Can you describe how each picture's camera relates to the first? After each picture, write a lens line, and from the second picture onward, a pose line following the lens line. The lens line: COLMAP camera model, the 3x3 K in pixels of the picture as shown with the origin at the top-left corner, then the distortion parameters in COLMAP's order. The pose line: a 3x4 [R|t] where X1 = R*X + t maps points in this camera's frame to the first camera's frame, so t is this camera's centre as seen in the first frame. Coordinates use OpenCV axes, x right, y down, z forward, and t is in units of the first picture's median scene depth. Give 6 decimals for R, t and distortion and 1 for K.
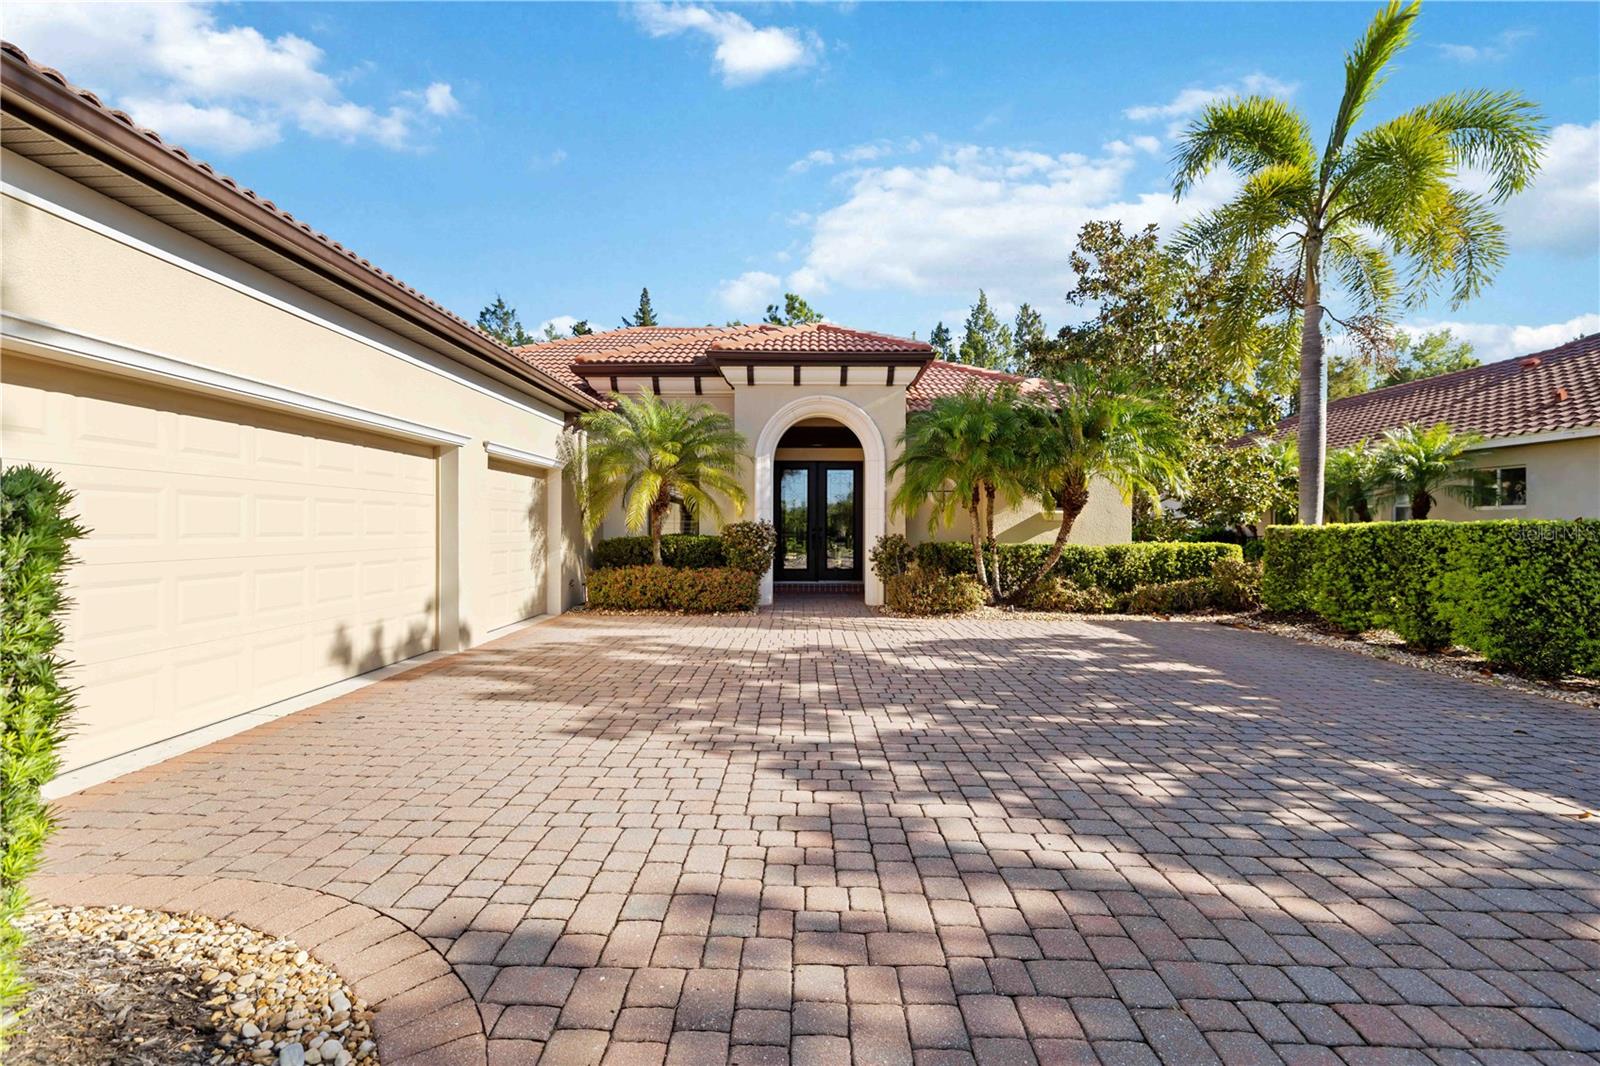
lens RADIAL K [[697.8, 0, 800.4], [0, 697.8, 519.1], [0, 0, 1]] dist [-0.010528, 0.000593]
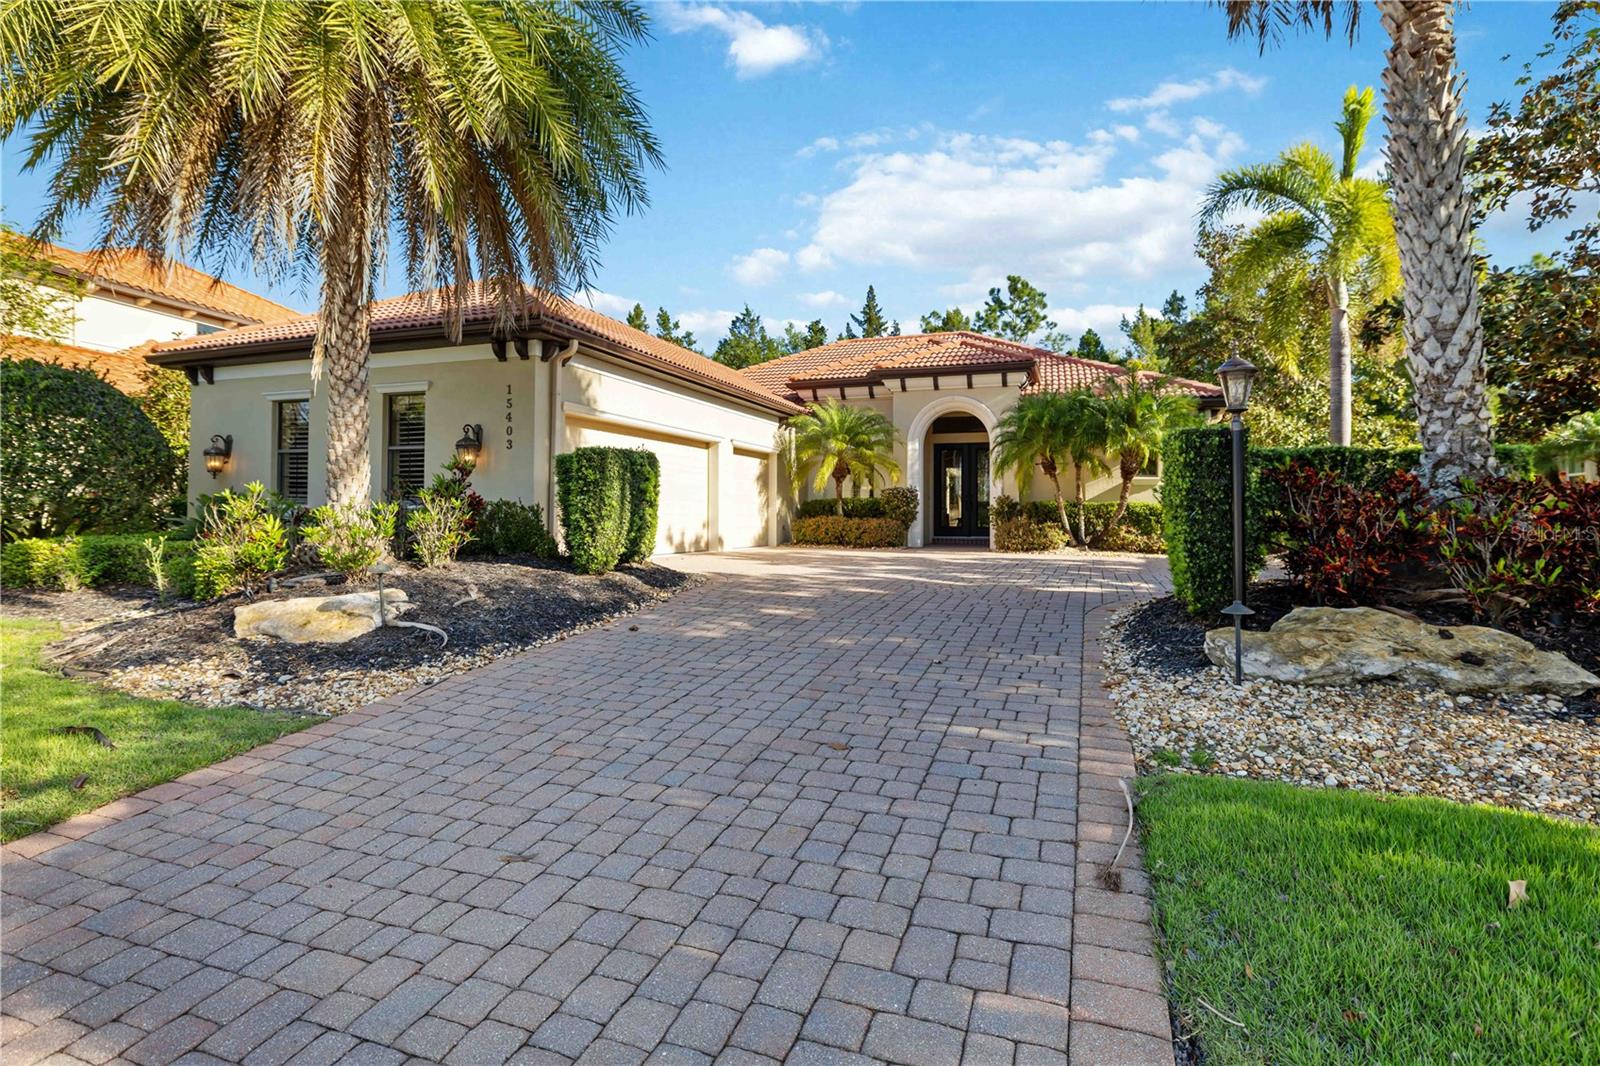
lens RADIAL K [[784.5, 0, 798.9], [0, 784.5, 475.3], [0, 0, 1]] dist [0.002254, -0.000758]
pose [[0.940331, -0.012679, -0.340024, 0.277650], [-0.001125, 0.999184, -0.040369, 0.044865], [0.340258, 0.038343, 0.939550, -0.587148]]
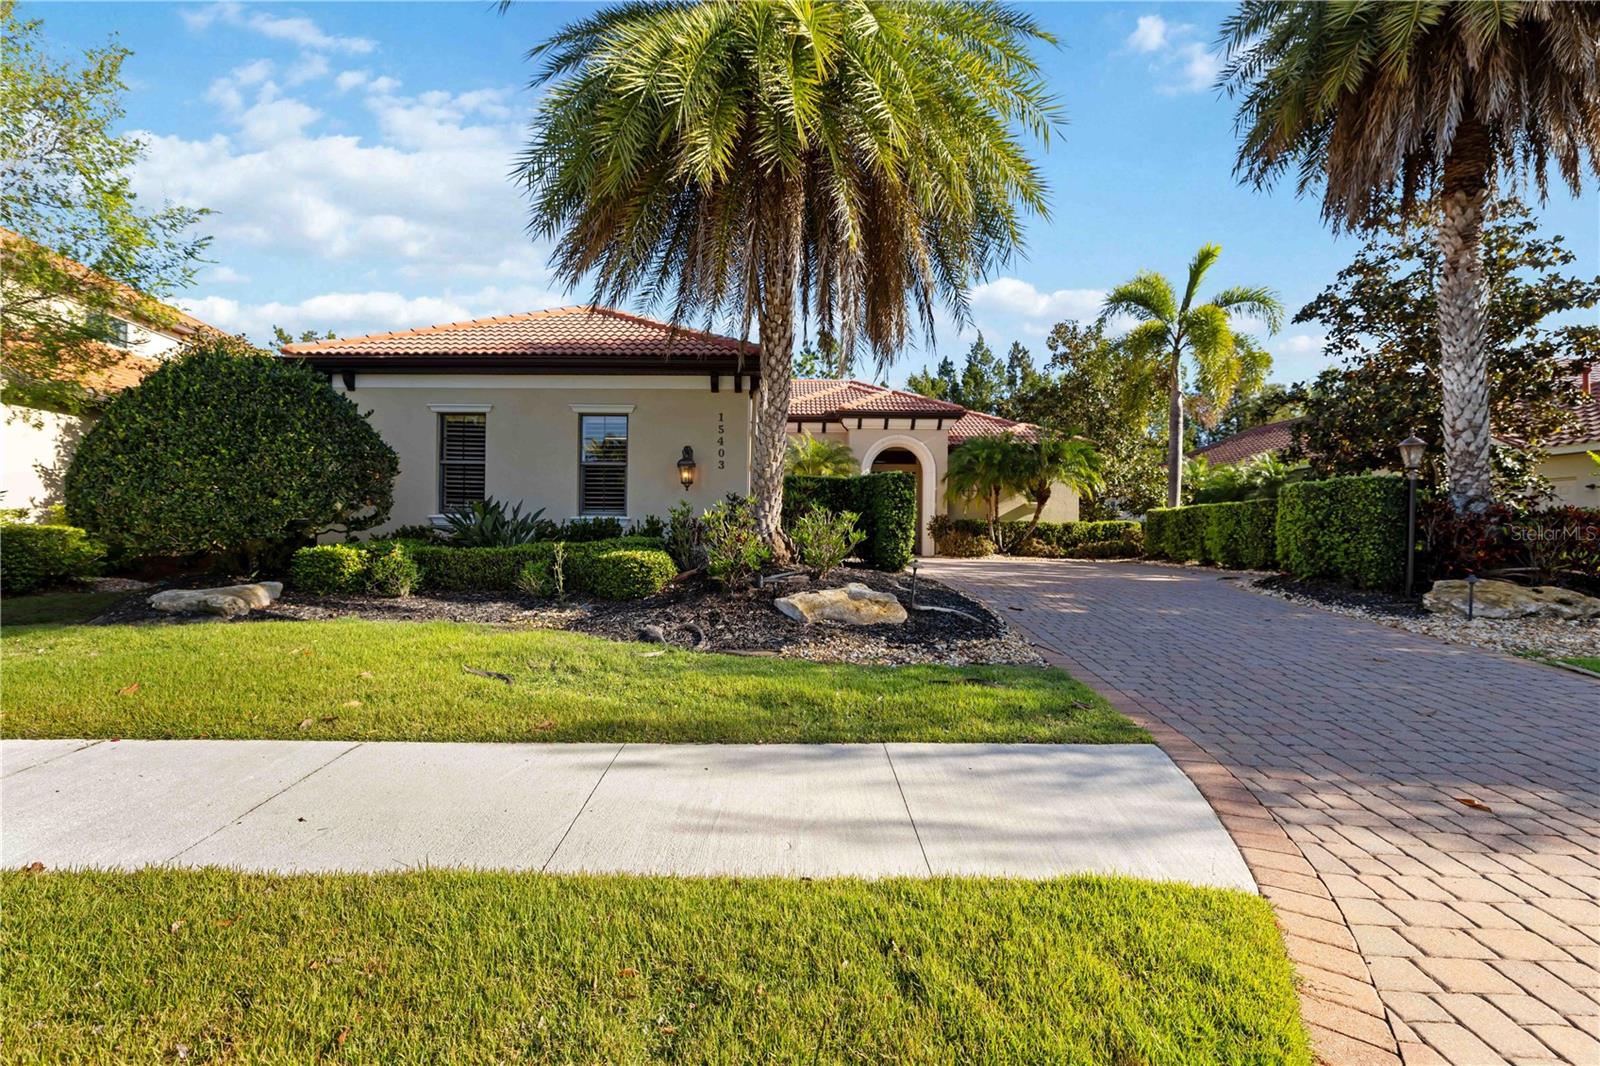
lens RADIAL K [[697.8, 0, 770.2], [0, 697.8, 516.4], [0, 0, 1]] dist [-0.010528, 0.000593]
pose [[0.999644, 0.010411, -0.024575, -0.257245], [-0.010705, 0.999873, -0.011831, 0.052139], [0.024449, 0.012090, 0.999628, -0.778634]]
